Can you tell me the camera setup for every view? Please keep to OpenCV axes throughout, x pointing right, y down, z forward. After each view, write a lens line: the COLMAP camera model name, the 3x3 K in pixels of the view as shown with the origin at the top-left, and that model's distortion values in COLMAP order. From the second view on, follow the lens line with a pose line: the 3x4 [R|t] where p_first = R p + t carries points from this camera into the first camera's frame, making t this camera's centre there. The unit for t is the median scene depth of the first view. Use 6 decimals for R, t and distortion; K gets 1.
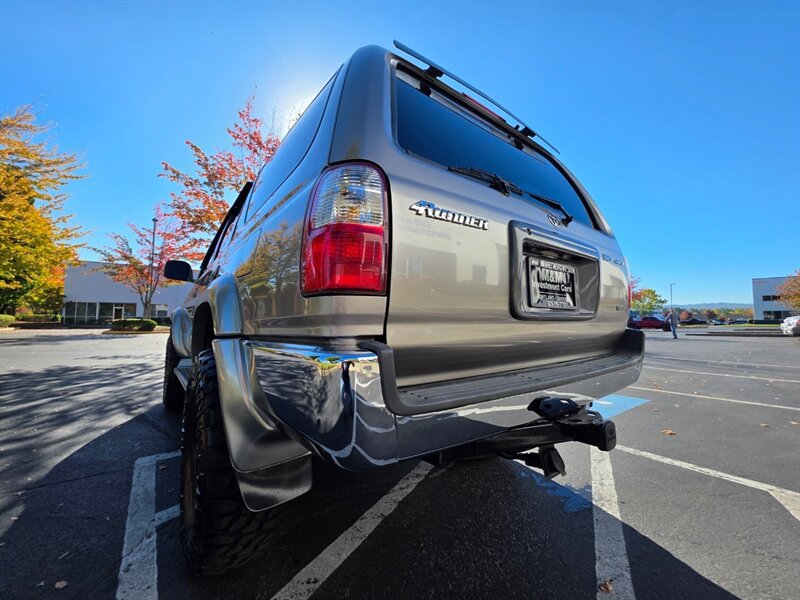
lens RADIAL K [[318.6, 0, 399.1], [0, 318.6, 299.9], [0, 0, 1]] dist [0.002915, 0.000300]
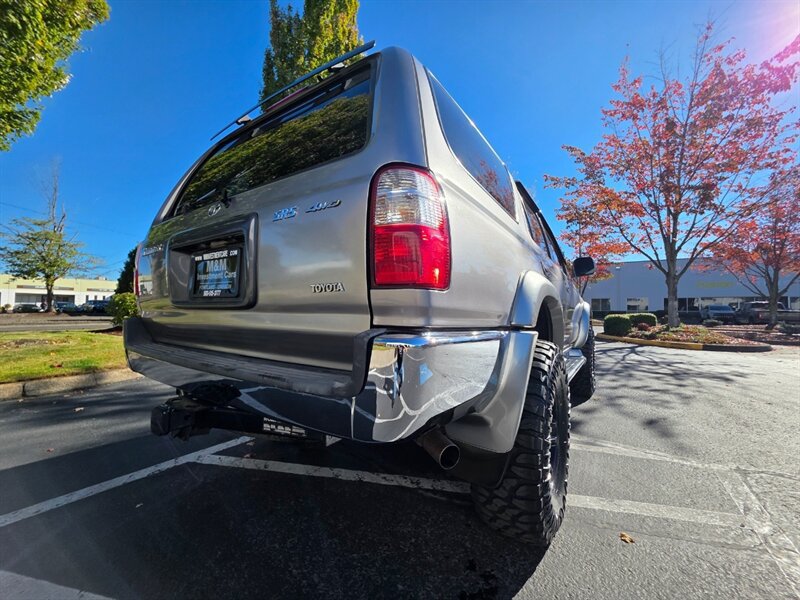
lens RADIAL K [[318.6, 0, 402.1], [0, 318.6, 299.7], [0, 0, 1]] dist [0.002915, 0.000300]
pose [[0.320075, -0.029923, -0.946919, 0.948375], [0.047842, 0.998736, -0.015389, 0.044951], [0.946183, -0.040377, 0.321102, 0.715385]]
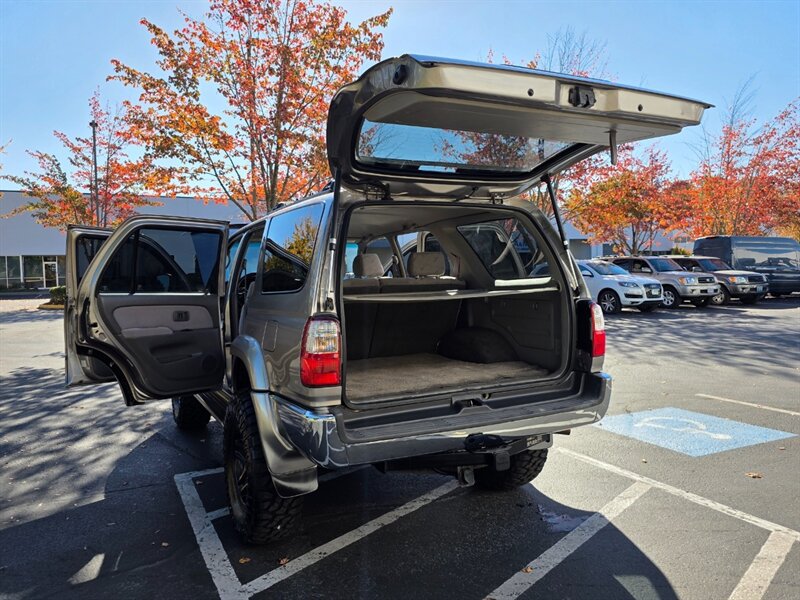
lens RADIAL K [[596.6, 0, 400.0], [0, 596.6, 298.2], [0, 0, 1]] dist [0.056293, -0.054123]
pose [[0.982613, -0.012615, -0.185238, 0.360827], [0.033619, 0.993286, 0.110691, -0.339446], [0.182598, -0.114994, 0.976440, -0.893657]]
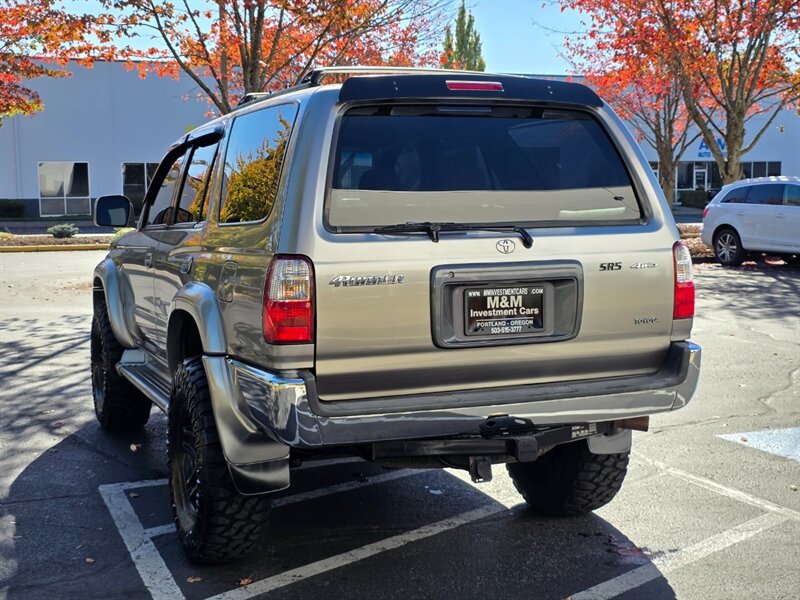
lens RADIAL K [[1093.8, 0, 401.8], [0, 1093.8, 290.0], [0, 0, 1]] dist [0.065754, 0.000000]
pose [[0.964566, 0.011087, -0.263608, 0.629820], [0.029609, 0.988257, 0.149906, -0.374876], [0.262174, -0.152400, 0.952911, -1.396262]]
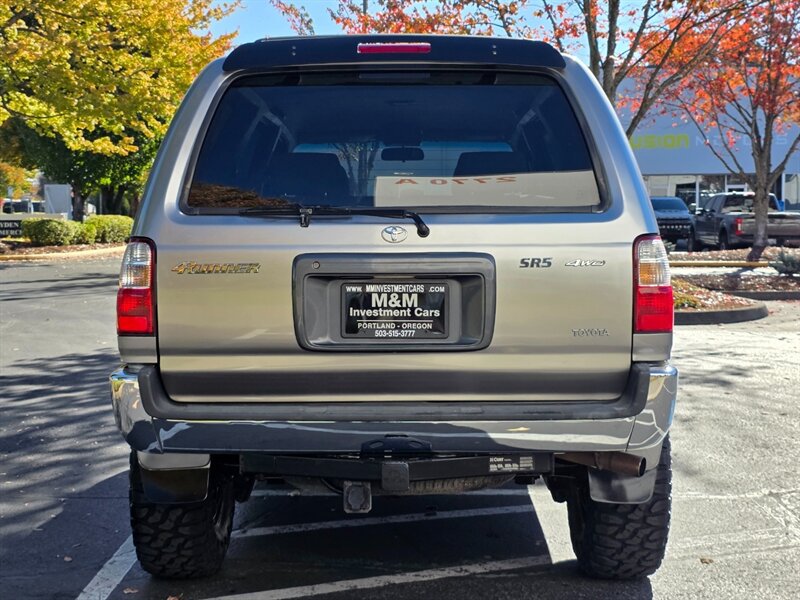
lens RADIAL K [[1205.9, 0, 409.0], [0, 1205.9, 284.4], [0, 0, 1]] dist [0.059879, 0.000000]
pose [[0.789289, 0.030912, -0.613243, 1.448881], [0.044507, 0.993225, 0.107350, -0.268905], [0.612407, -0.112024, 0.782565, -0.871806]]
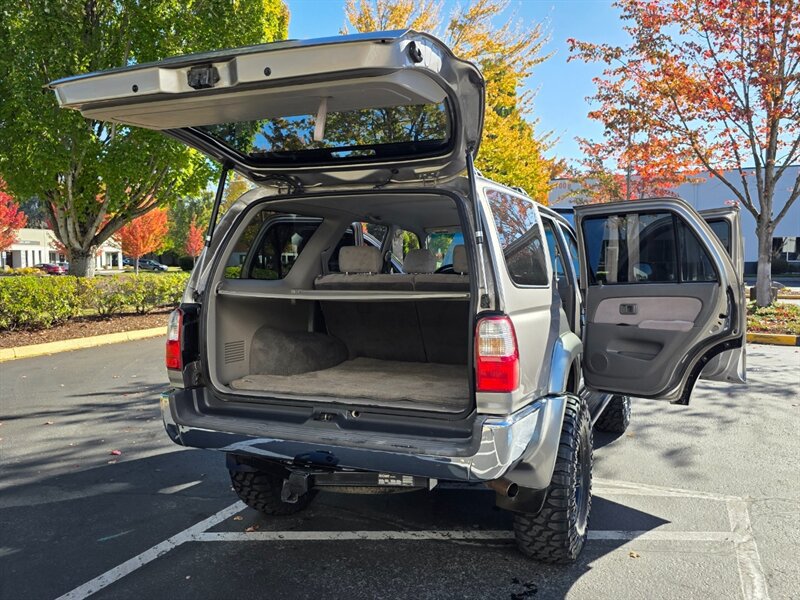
lens RADIAL K [[674.5, 0, 404.0], [0, 674.5, 303.1], [0, 0, 1]] dist [0.048917, -0.020459]
pose [[0.492061, 0.049867, -0.869131, 1.672280], [0.060022, 0.994039, 0.091015, -0.286033], [0.868489, -0.096952, 0.486135, 0.034595]]
